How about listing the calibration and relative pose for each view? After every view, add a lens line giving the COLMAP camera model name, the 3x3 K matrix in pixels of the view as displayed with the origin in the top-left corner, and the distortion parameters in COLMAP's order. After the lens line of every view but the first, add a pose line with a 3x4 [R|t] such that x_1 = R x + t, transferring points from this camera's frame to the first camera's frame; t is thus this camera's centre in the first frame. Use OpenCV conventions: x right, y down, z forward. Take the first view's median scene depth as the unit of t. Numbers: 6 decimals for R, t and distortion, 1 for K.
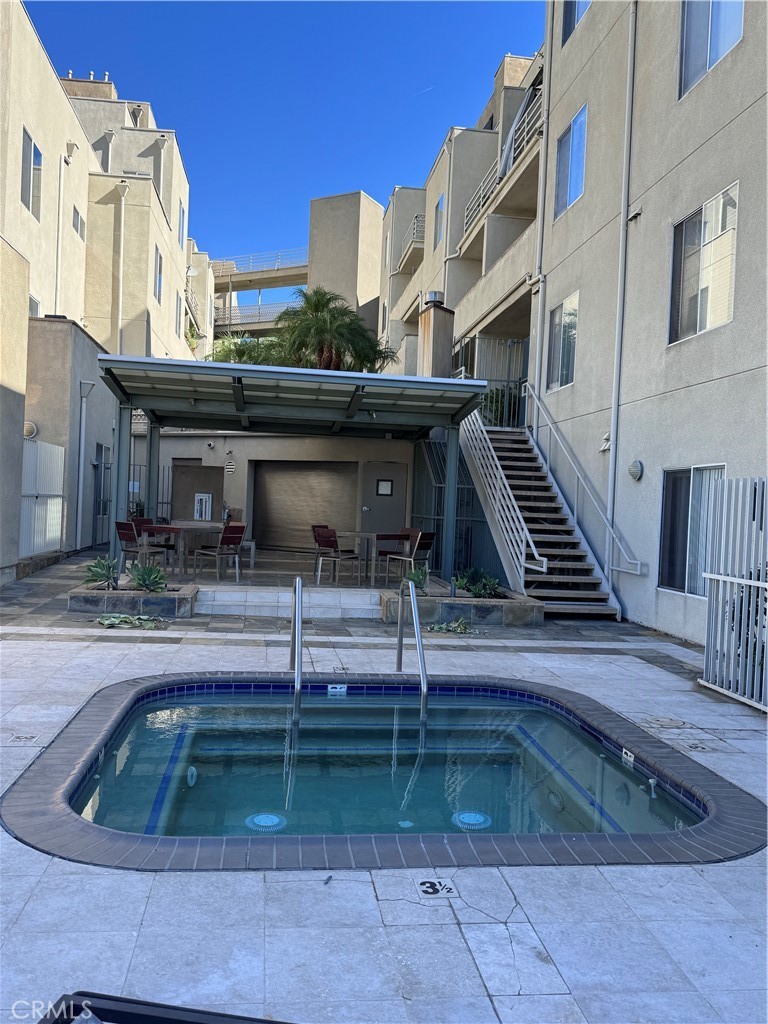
lens RADIAL K [[831.4, 0, 383.1], [0, 831.4, 512.6], [0, 0, 1]] dist [0.058191, -0.067021]
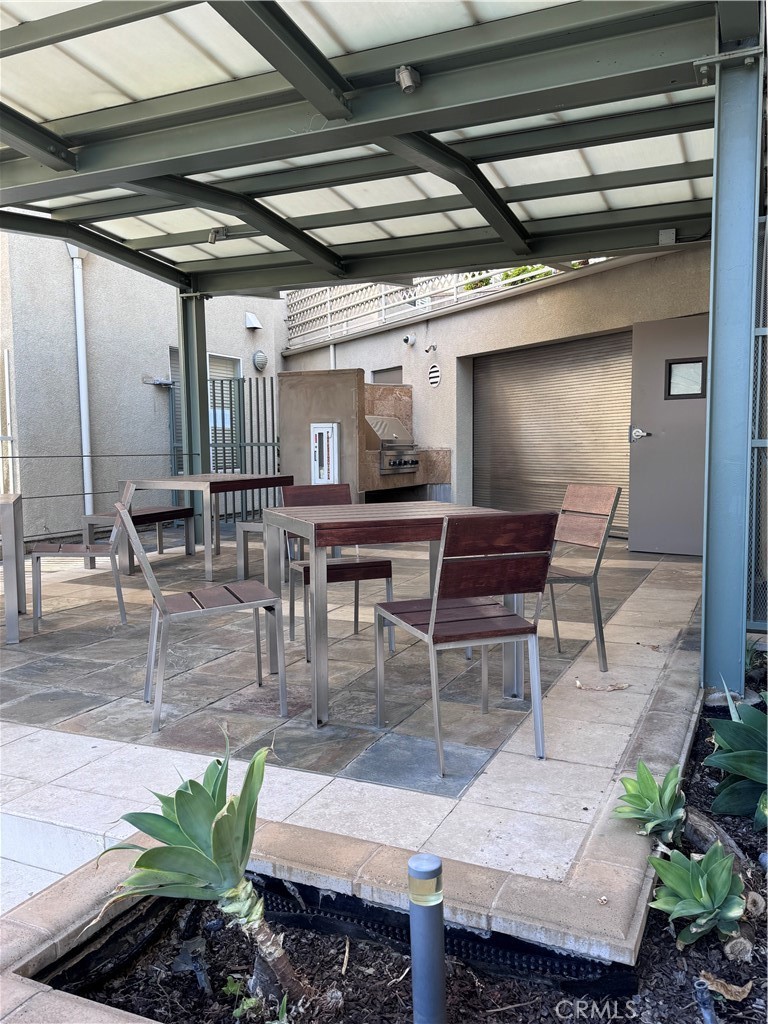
lens RADIAL K [[831.4, 0, 385.3], [0, 831.4, 512.9], [0, 0, 1]] dist [0.058191, -0.067021]
pose [[0.843382, -0.008644, -0.537245, 0.098970], [0.042354, 0.997829, 0.050435, 0.009085], [0.535642, -0.065291, 0.841917, 0.569386]]
